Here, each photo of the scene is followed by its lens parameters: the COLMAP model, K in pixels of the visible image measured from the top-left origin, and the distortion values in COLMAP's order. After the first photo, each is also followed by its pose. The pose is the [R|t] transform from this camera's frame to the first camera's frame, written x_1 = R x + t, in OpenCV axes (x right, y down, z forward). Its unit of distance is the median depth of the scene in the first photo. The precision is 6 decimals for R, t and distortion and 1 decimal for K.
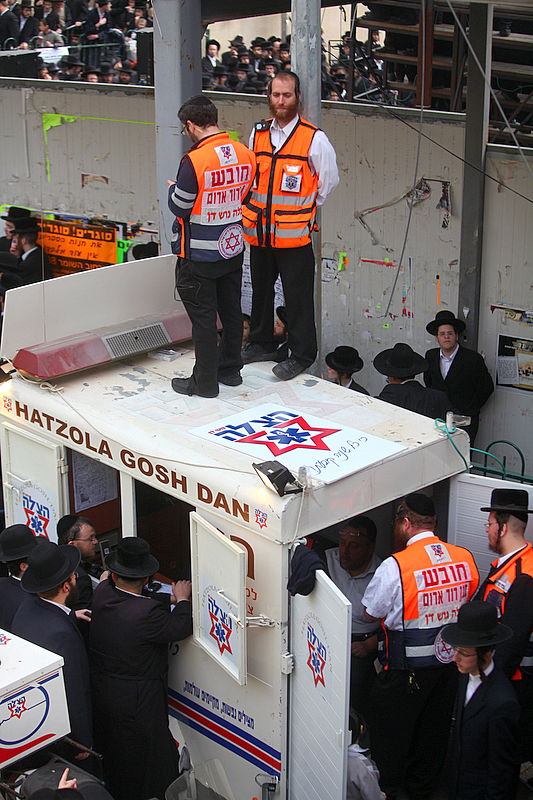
lens RADIAL K [[1698.1, 0, 266.5], [0, 1698.1, 400.0], [0, 0, 1]] dist [-0.254959, -0.248270]
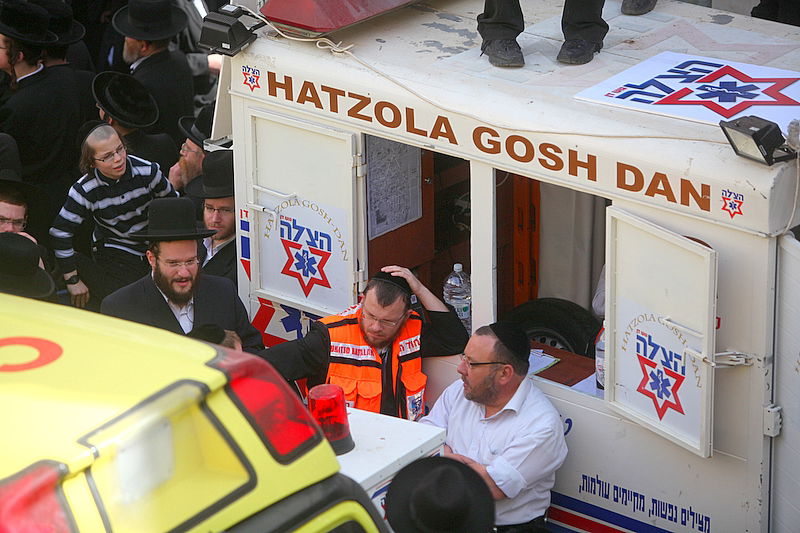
lens RADIAL K [[3392.2, 0, 400.0], [0, 3392.2, 266.5], [0, 0, 1]] dist [0.880536, -1.010569]
pose [[0.993392, -0.055046, 0.100710, -0.243486], [0.053433, 0.998397, 0.018645, 0.055387], [-0.101575, -0.013140, 0.994741, -0.311947]]
